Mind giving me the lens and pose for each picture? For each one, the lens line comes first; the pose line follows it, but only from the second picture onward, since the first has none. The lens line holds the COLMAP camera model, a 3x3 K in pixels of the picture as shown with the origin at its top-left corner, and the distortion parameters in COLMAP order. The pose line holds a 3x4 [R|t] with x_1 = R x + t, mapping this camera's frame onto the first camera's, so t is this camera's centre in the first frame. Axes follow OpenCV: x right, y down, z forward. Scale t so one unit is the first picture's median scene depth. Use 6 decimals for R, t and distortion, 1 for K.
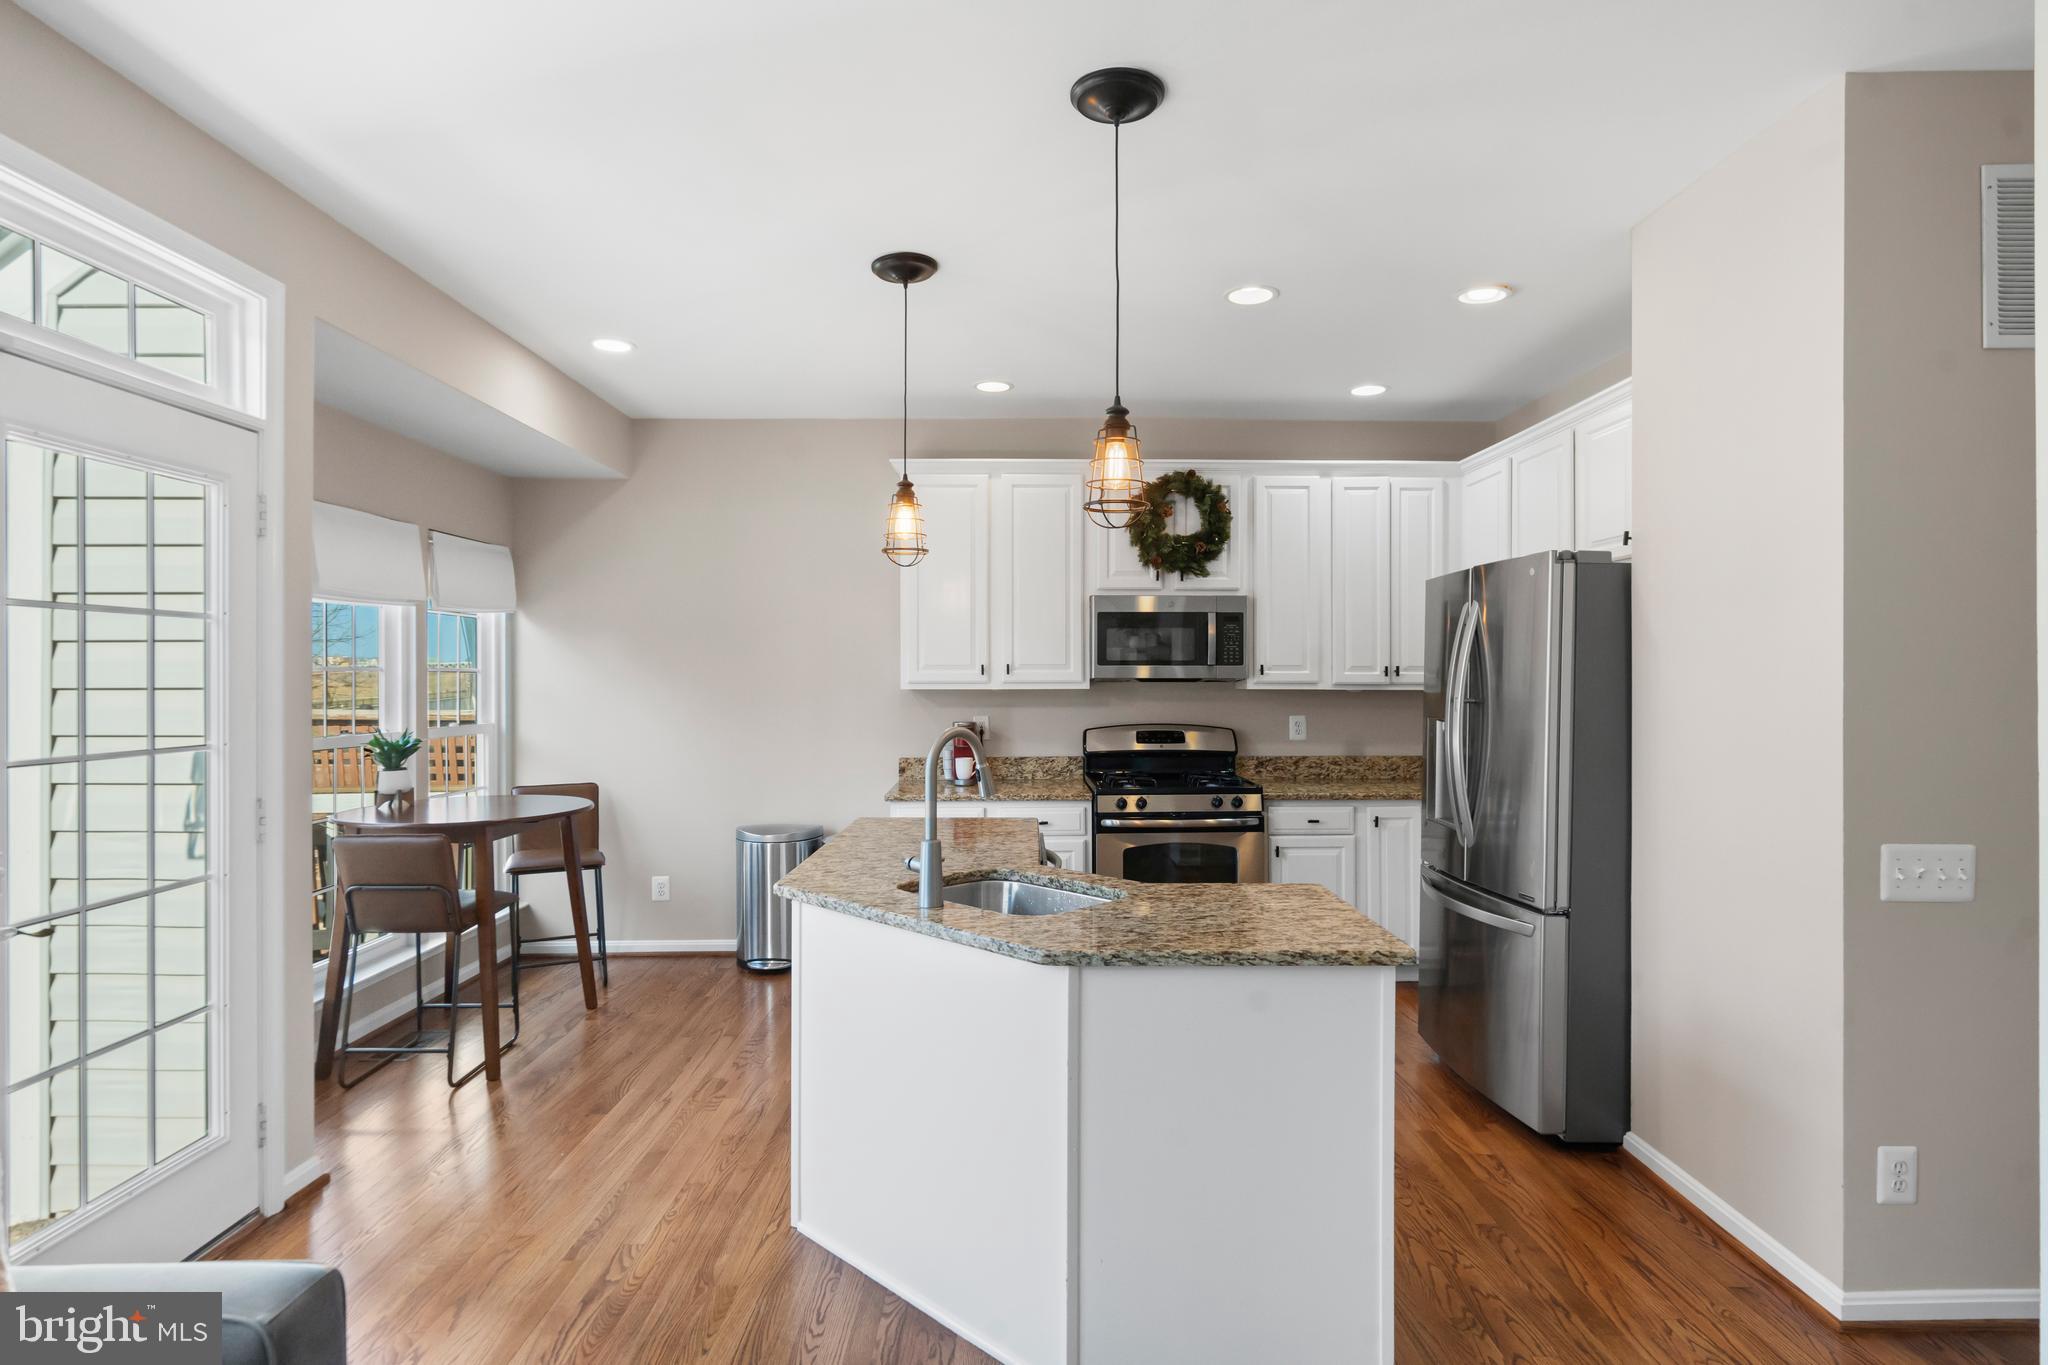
lens RADIAL K [[1118.3, 0, 1027.3], [0, 1118.3, 683.0], [0, 0, 1]] dist [0.006220, 0.000595]
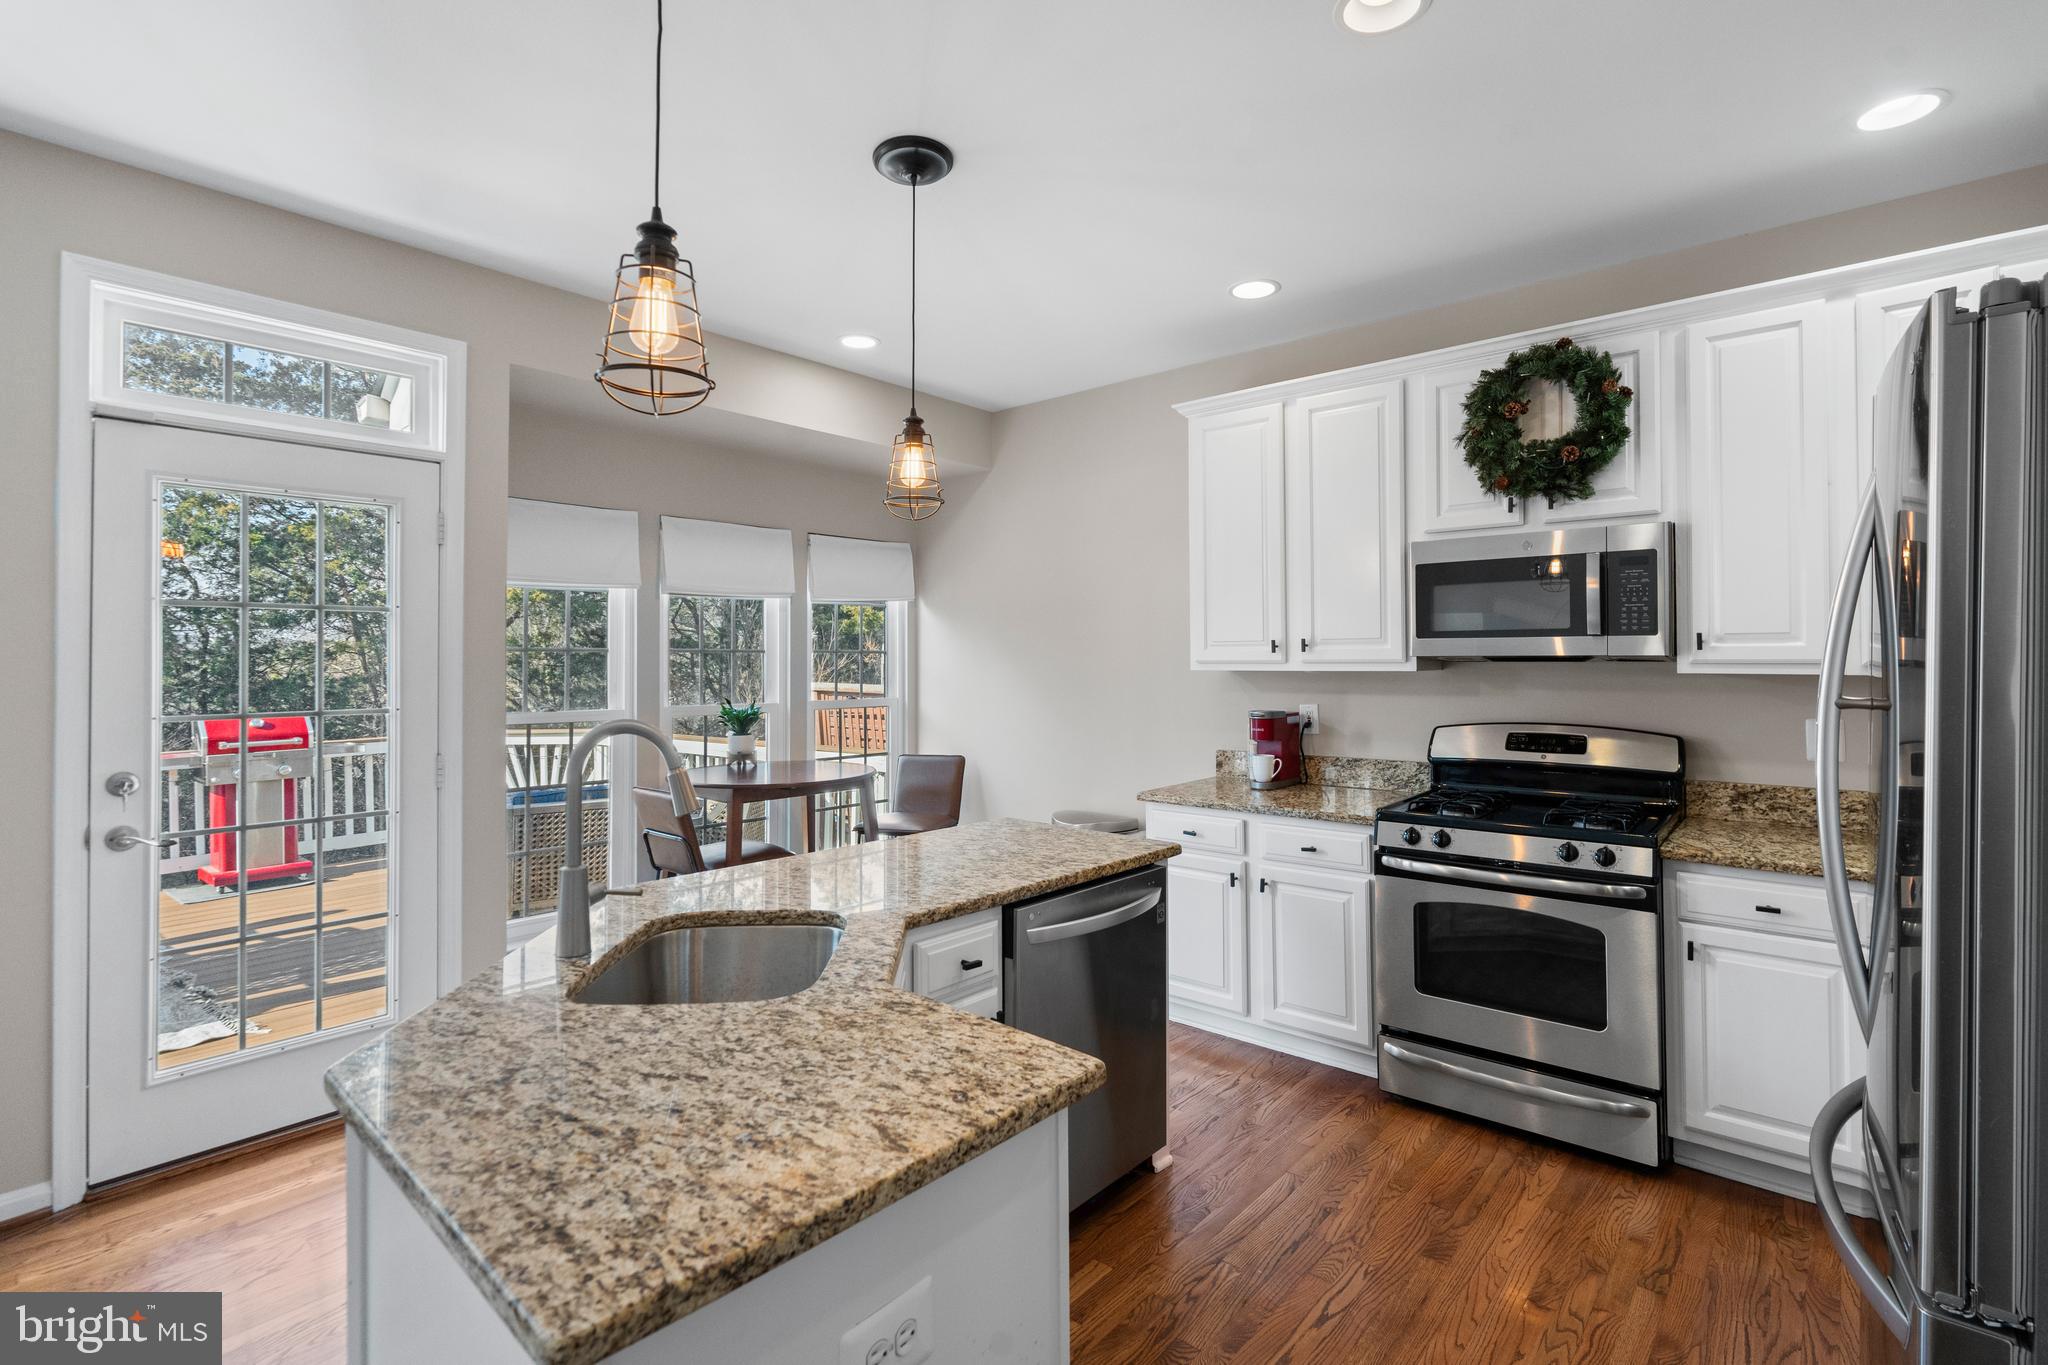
lens RADIAL K [[960.2, 0, 1014.6], [0, 960.2, 653.7], [0, 0, 1]] dist [-0.006545, 0.000395]
pose [[0.731339, -0.005719, -0.681990, 0.293022], [-0.001881, 0.999944, -0.010402, 0.000736], [0.682012, 0.008890, 0.731287, 0.371010]]
